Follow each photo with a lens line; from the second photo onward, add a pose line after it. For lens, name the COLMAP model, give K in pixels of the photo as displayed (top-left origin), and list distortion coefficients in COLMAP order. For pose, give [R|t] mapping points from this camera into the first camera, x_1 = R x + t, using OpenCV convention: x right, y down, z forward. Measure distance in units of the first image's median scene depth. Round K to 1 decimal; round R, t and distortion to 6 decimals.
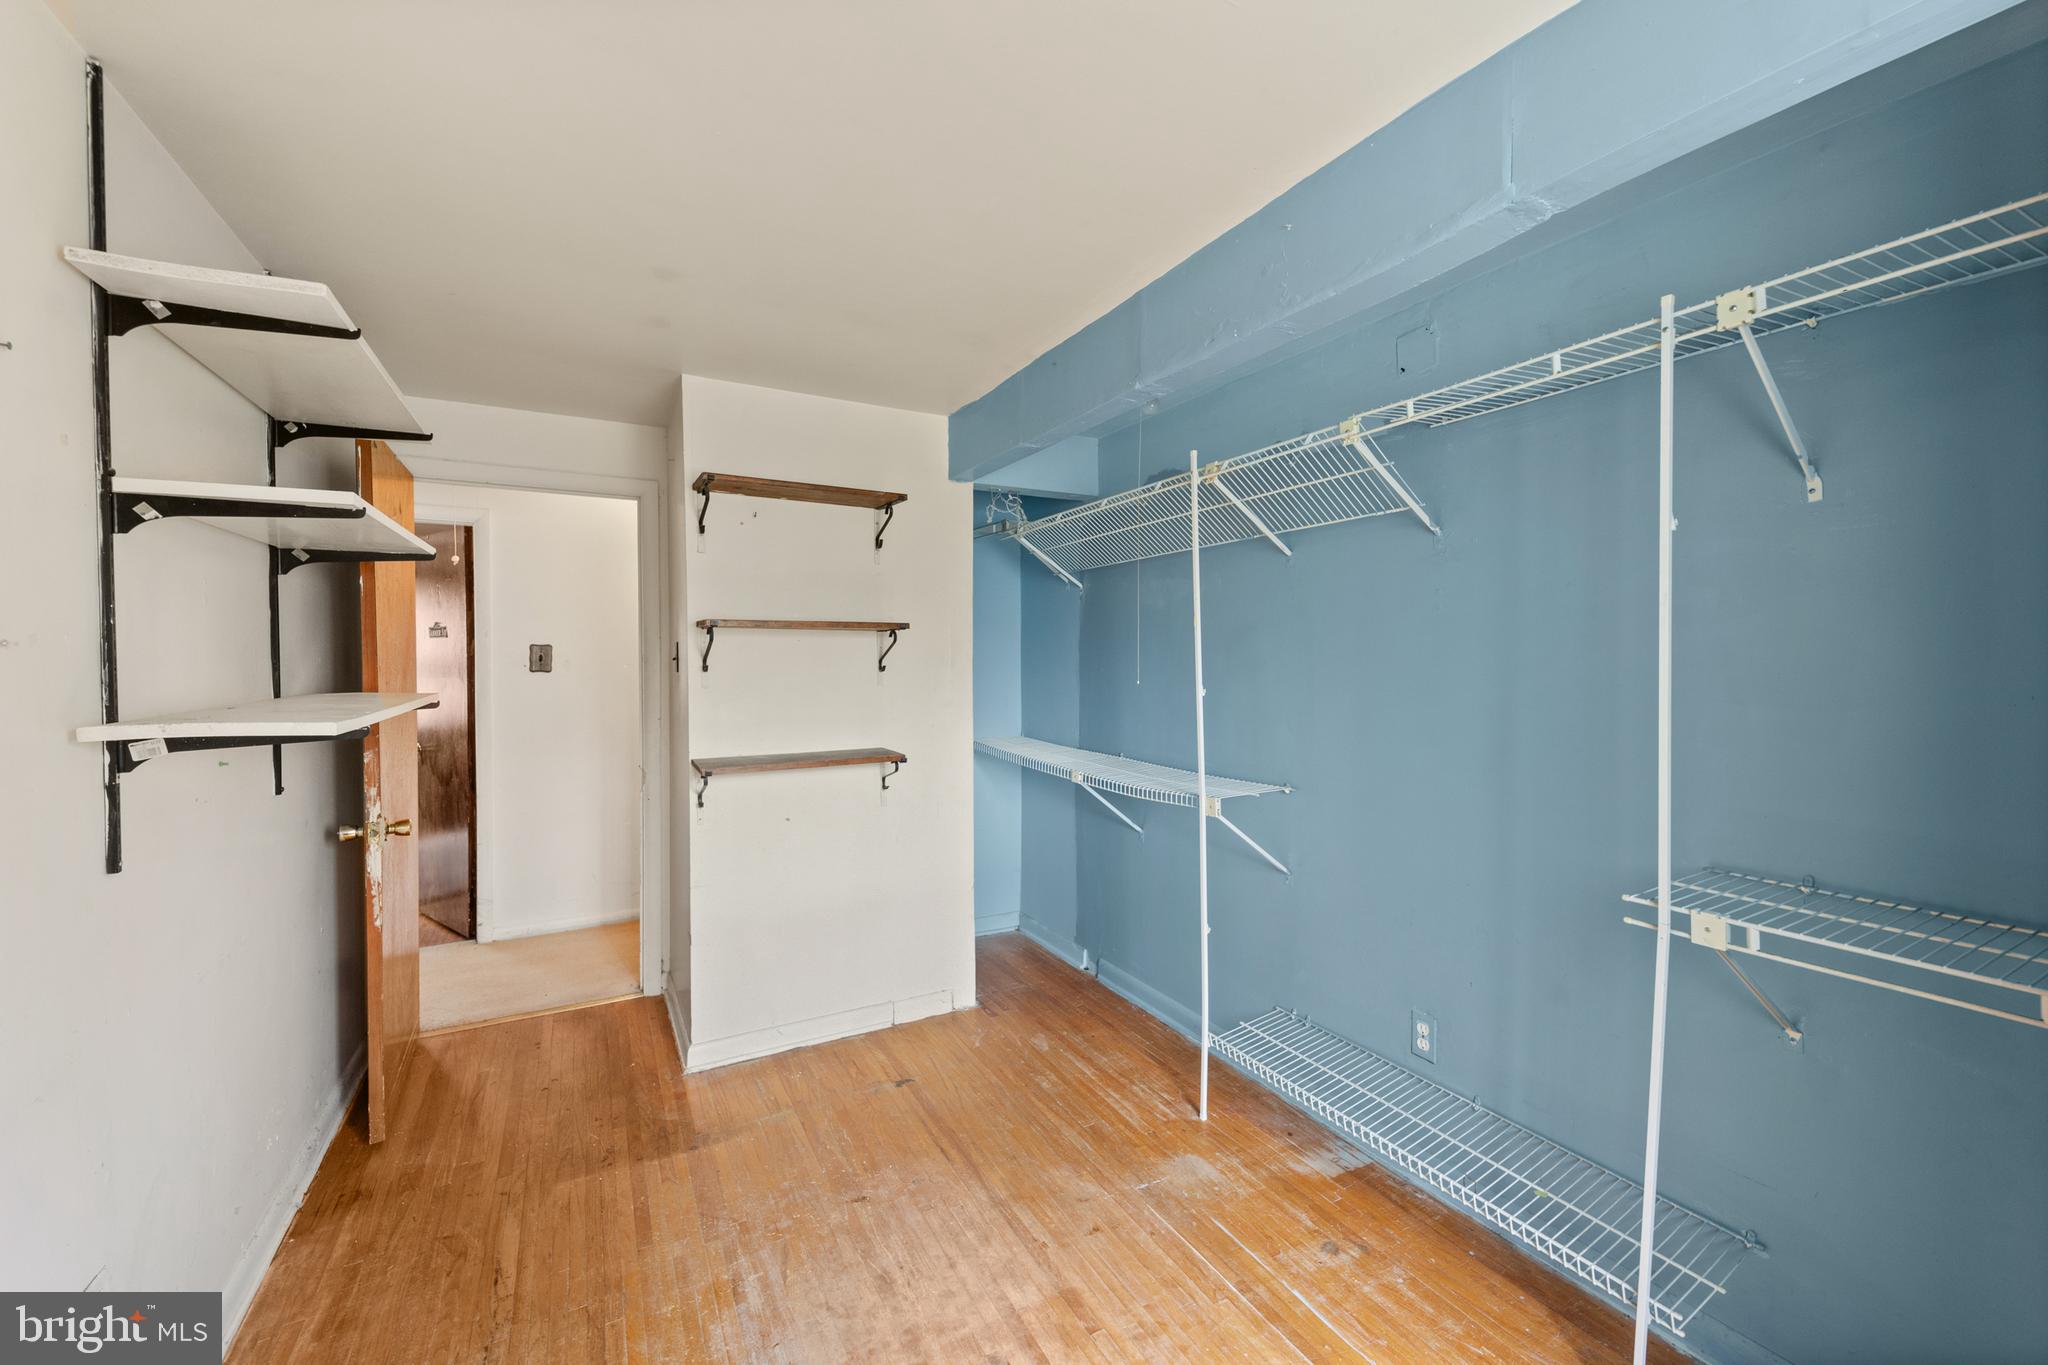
lens RADIAL K [[813.1, 0, 1020.1], [0, 813.1, 669.0], [0, 0, 1]] dist [0.001916, 0.000051]
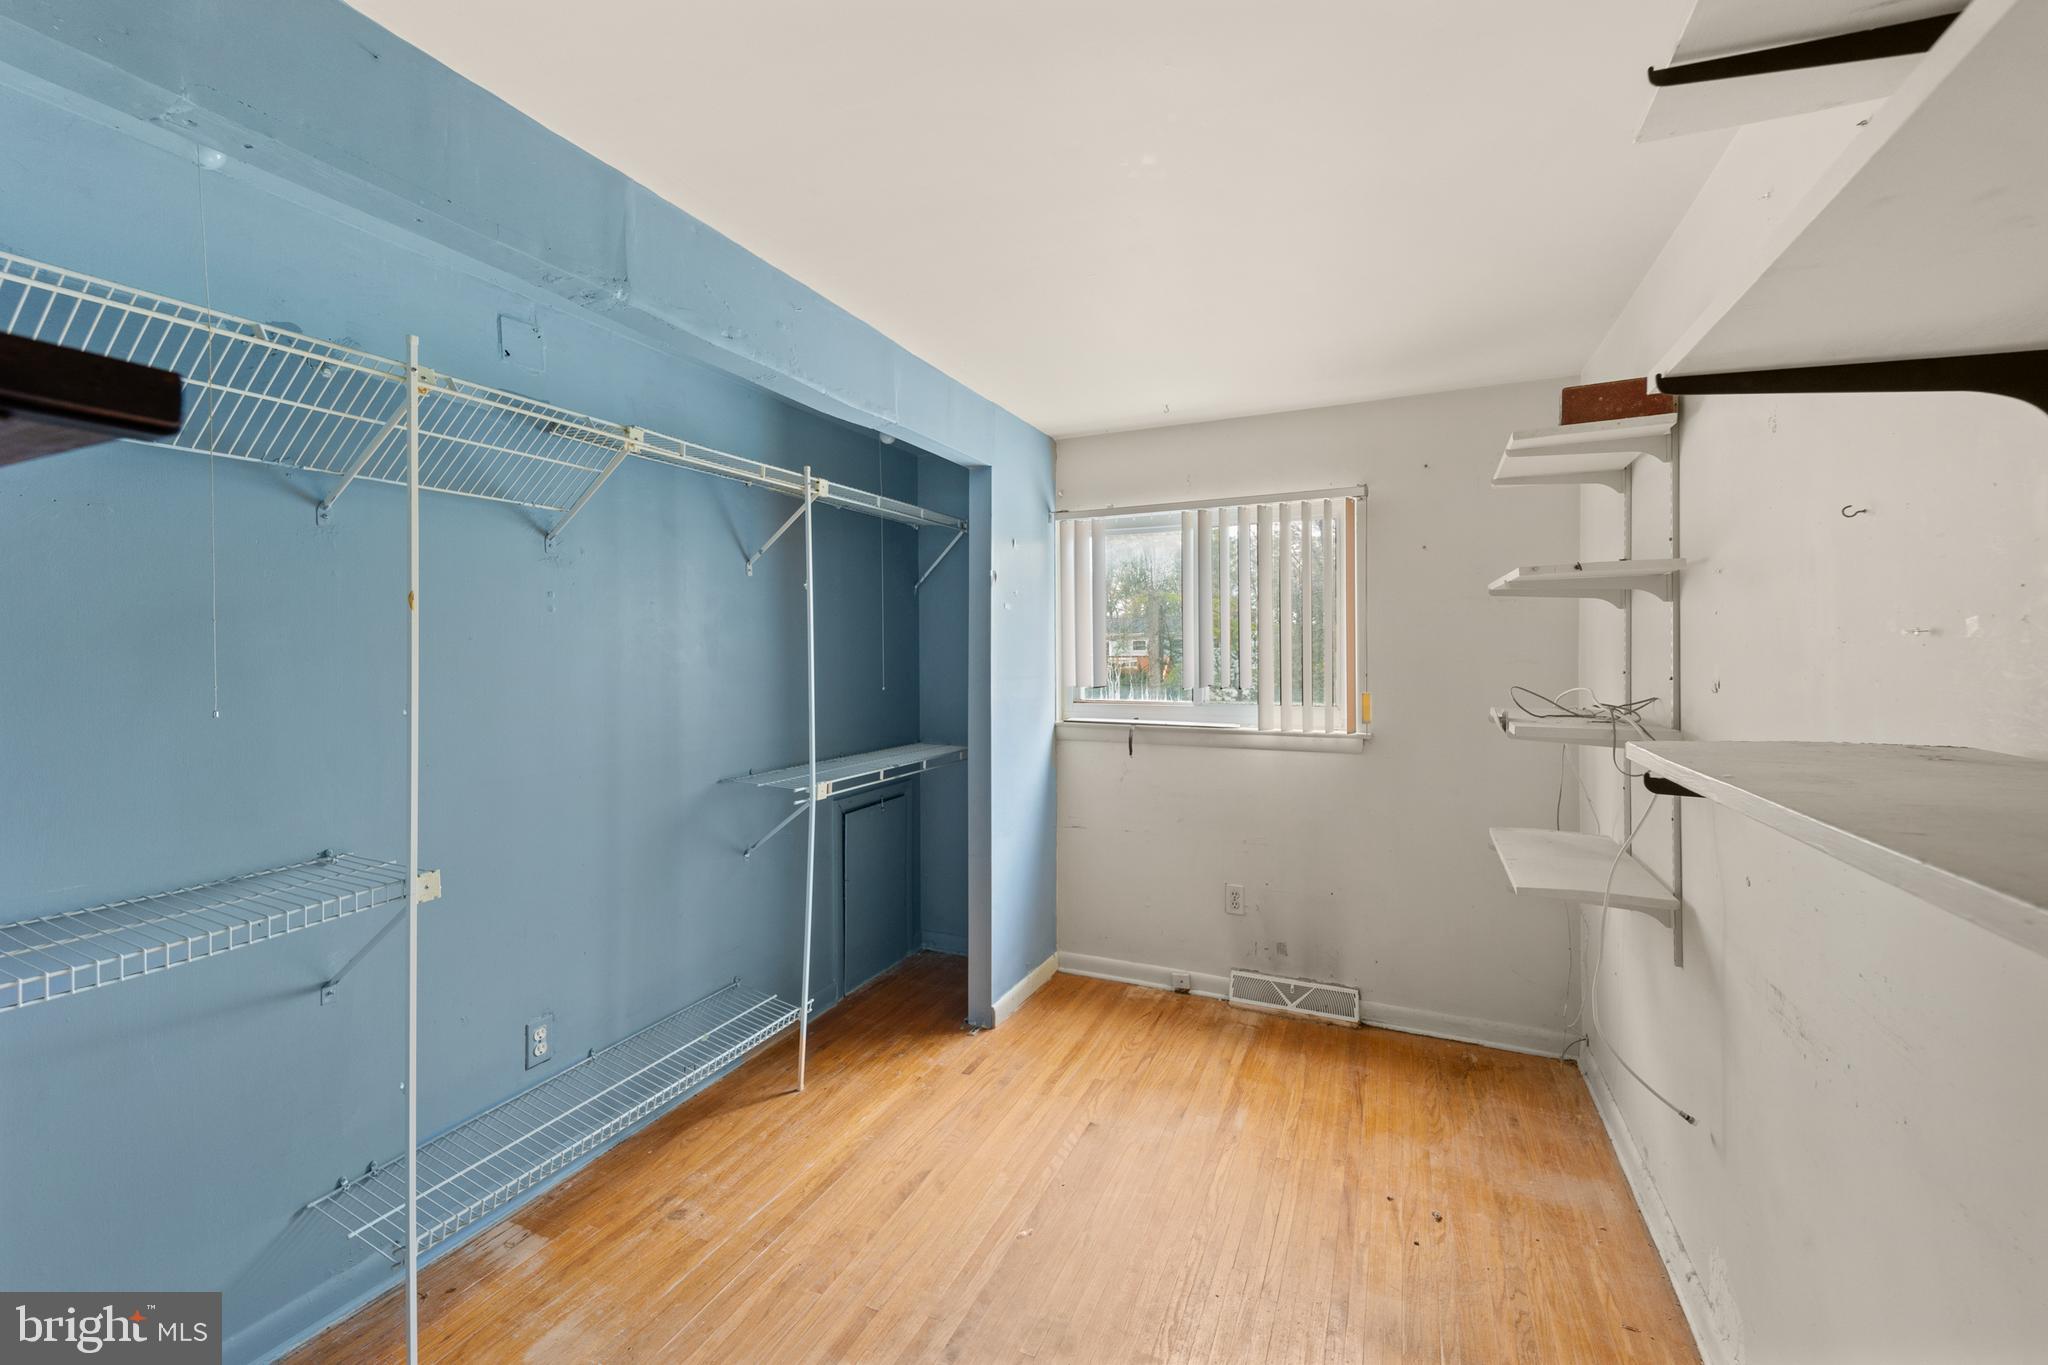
lens RADIAL K [[829.1, 0, 1027.6], [0, 829.1, 655.3], [0, 0, 1]] dist [0.000550, 0.000022]
pose [[-0.620114, 0.001161, 0.784511, -0.751093], [0.015785, 0.999815, 0.010998, -0.021870], [-0.784353, 0.019203, -0.620017, 1.300850]]
